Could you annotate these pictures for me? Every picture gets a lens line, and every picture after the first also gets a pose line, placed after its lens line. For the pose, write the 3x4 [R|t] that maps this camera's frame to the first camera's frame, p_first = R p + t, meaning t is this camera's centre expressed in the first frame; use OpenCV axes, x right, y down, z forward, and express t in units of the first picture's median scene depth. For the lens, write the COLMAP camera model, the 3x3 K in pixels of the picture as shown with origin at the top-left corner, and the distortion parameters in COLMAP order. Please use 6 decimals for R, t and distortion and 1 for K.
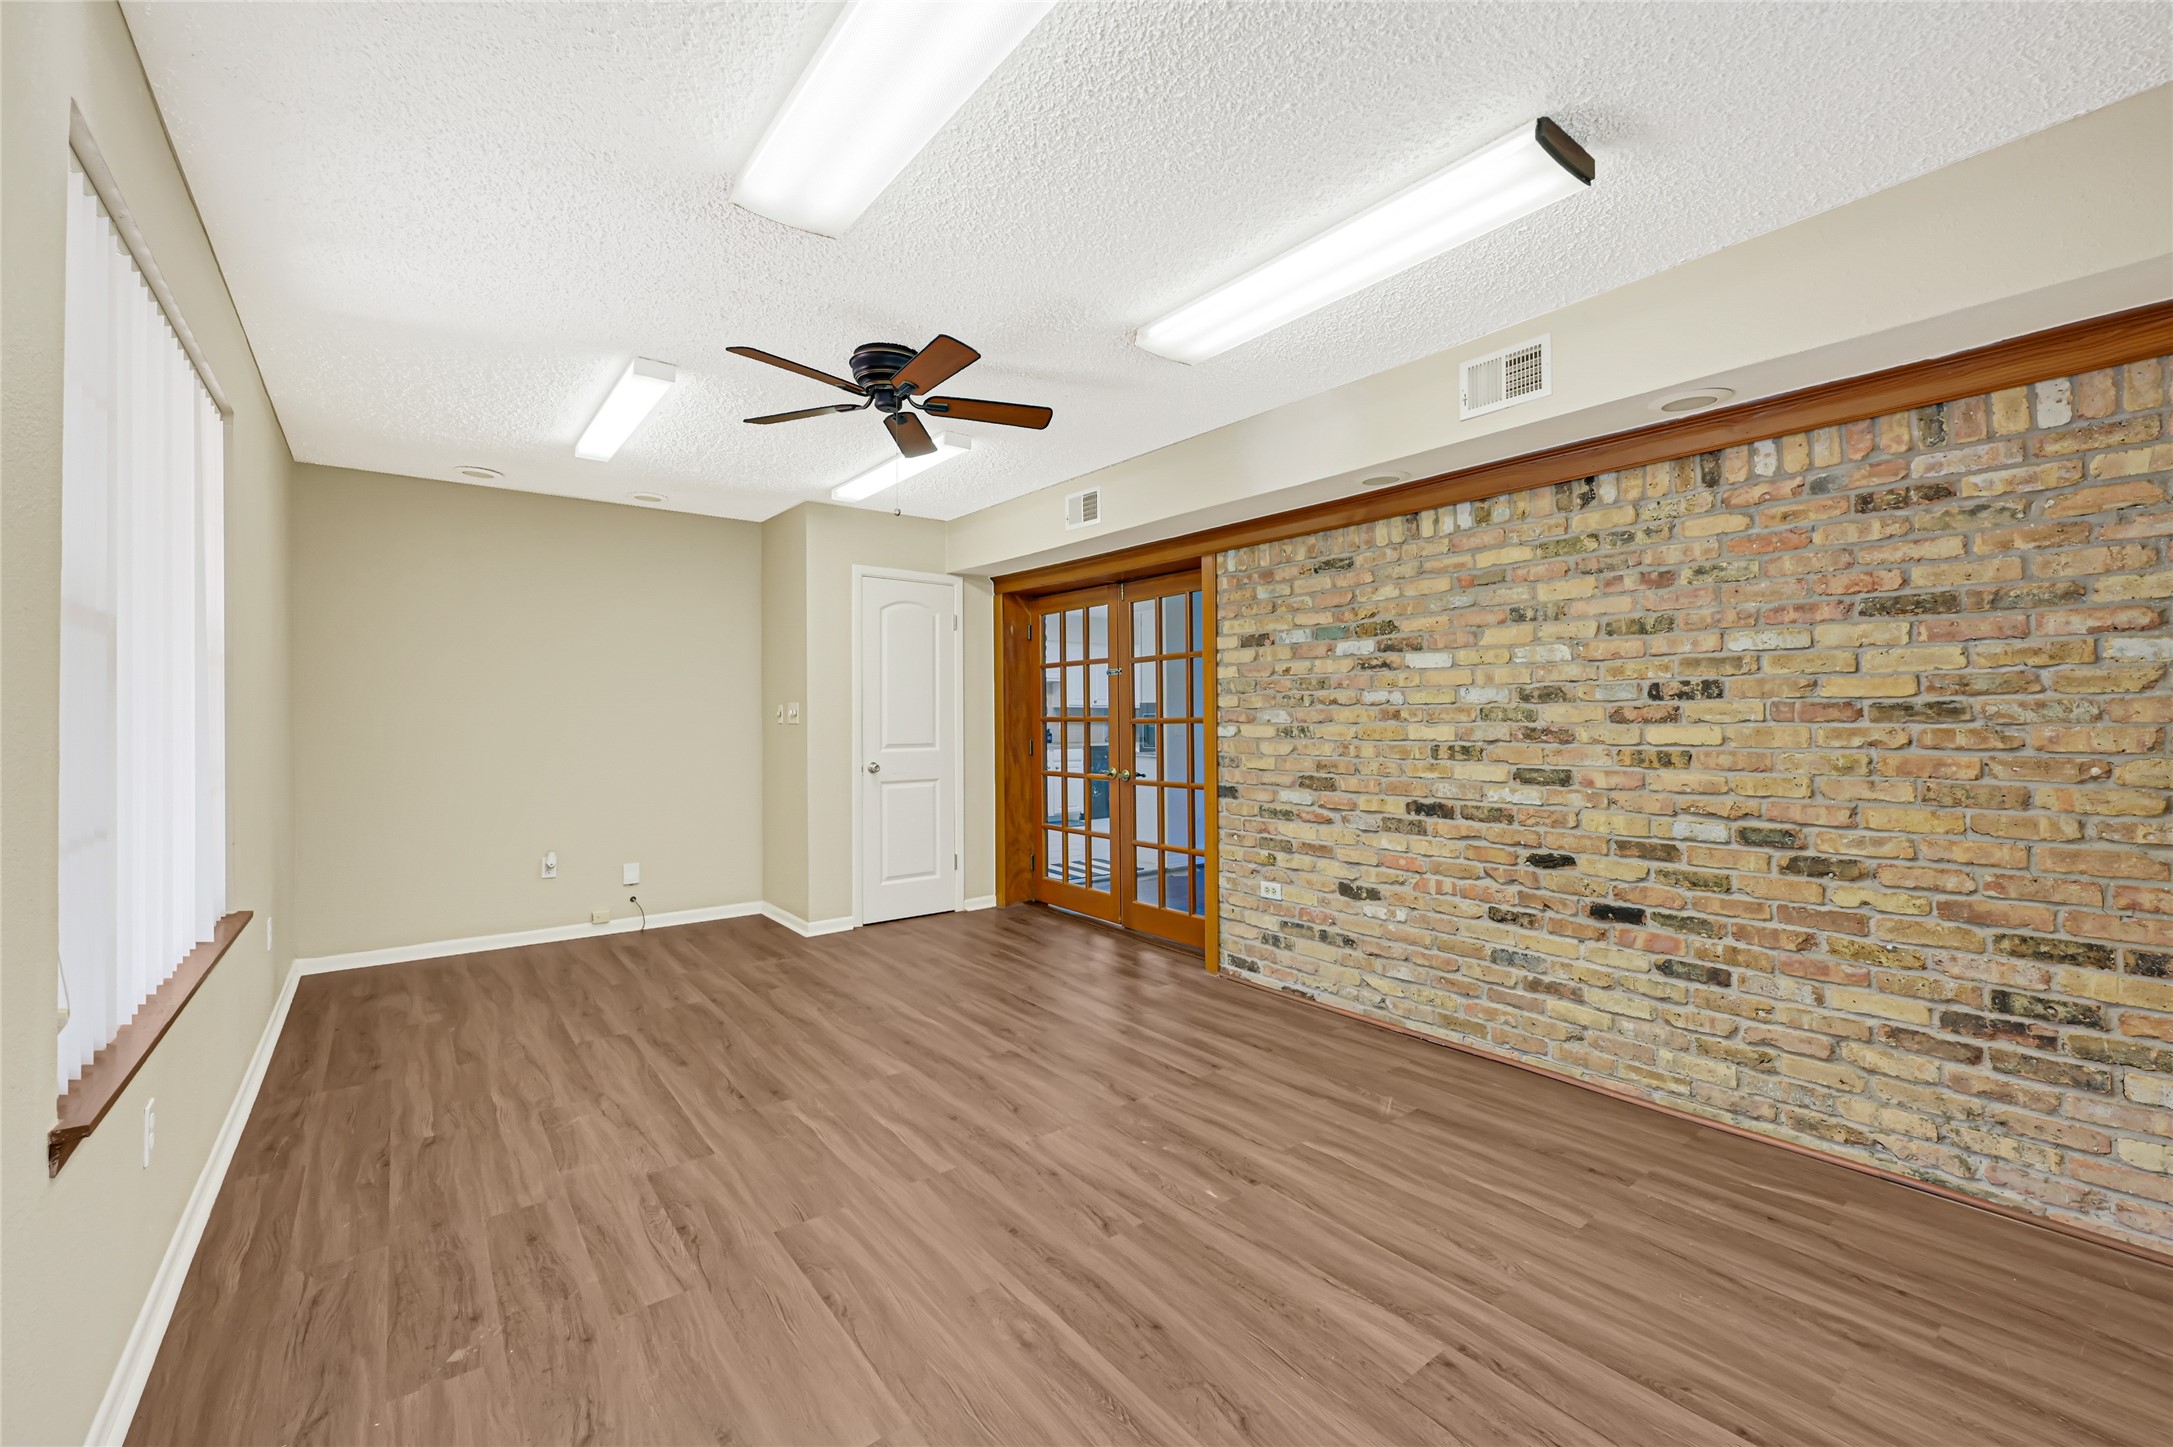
lens RADIAL K [[897.8, 0, 1083.8], [0, 897.8, 720.2], [0, 0, 1]] dist [-0.000007, 0.000058]
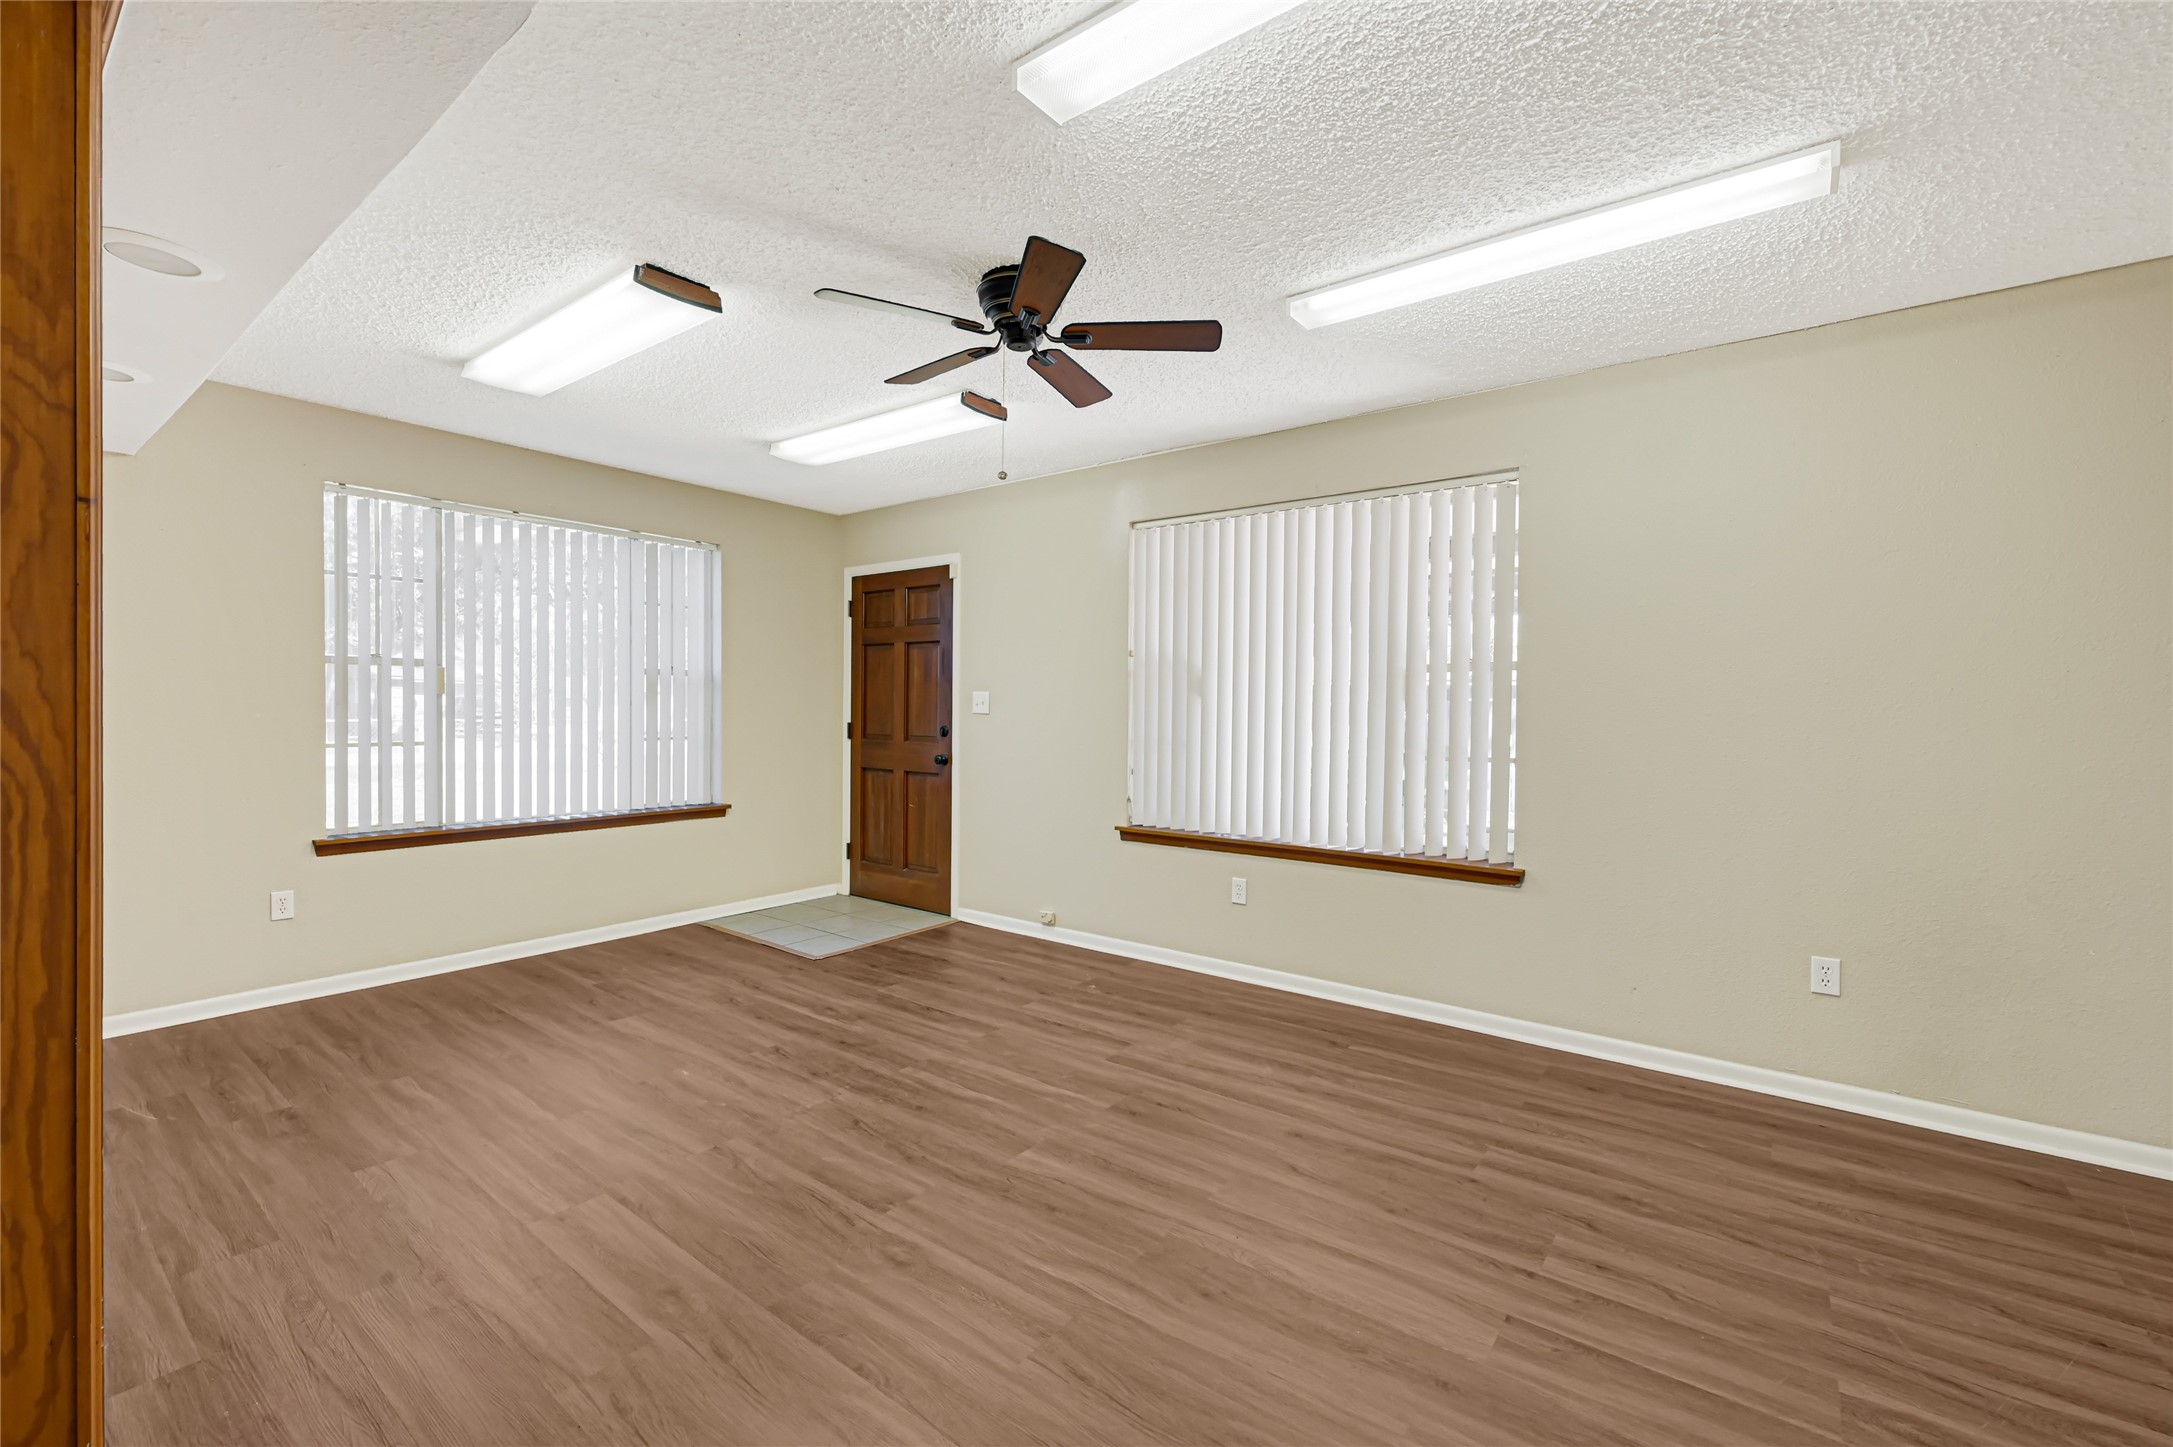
lens RADIAL K [[897.8, 0, 1095.4], [0, 897.8, 711.0], [0, 0, 1]] dist [-0.000007, 0.000058]
pose [[-0.965257, -0.001910, -0.261297, -0.076651], [-0.004842, 0.999932, 0.010578, -0.004350], [0.261259, 0.011476, -0.965200, 2.105708]]
